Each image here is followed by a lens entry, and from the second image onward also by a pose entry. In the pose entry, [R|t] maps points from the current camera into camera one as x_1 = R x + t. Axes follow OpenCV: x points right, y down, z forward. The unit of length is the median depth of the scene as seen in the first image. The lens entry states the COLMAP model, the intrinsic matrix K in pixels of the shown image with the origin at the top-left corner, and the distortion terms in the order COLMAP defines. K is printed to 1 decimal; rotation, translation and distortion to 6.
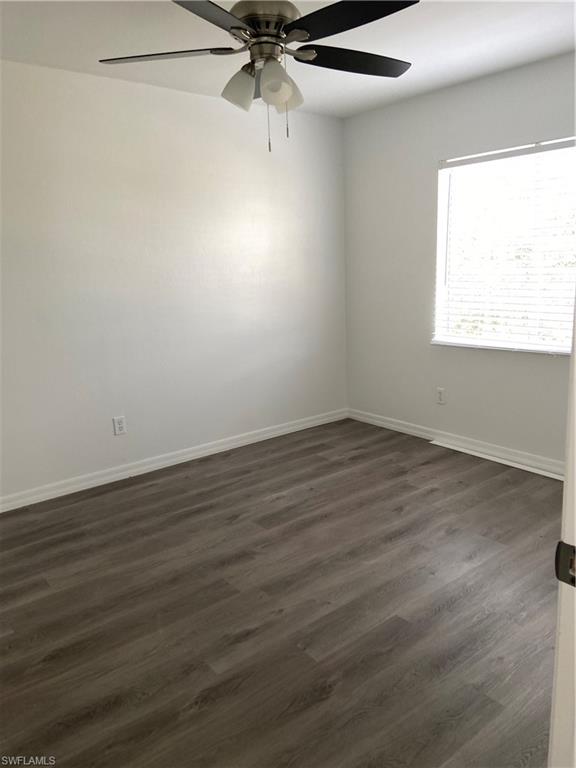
lens RADIAL K [[589.9, 0, 288.5], [0, 589.9, 377.7], [0, 0, 1]] dist [0.007946, -0.008009]
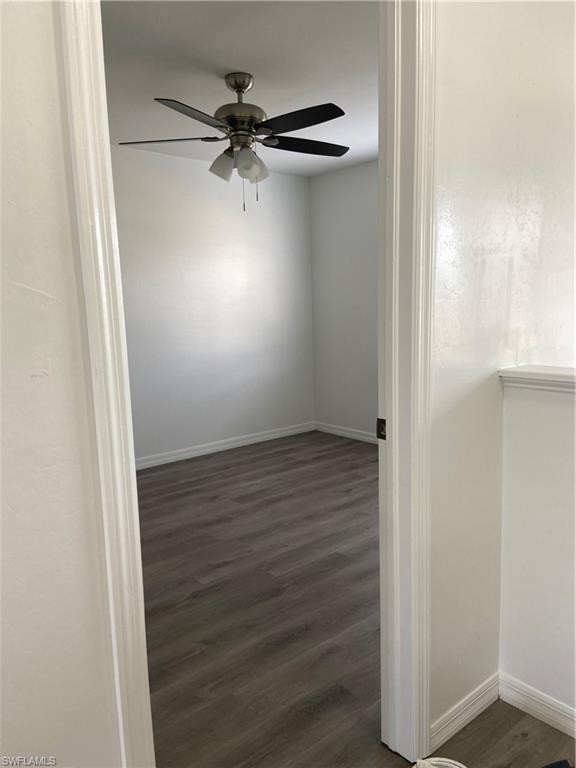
lens RADIAL K [[589.9, 0, 288.8], [0, 589.9, 389.3], [0, 0, 1]] dist [0.007946, -0.008009]
pose [[0.999510, 0.003308, 0.031120, 0.025749], [-0.001904, 0.998984, -0.045022, 0.077443], [-0.031238, 0.044941, 0.998501, -0.297692]]
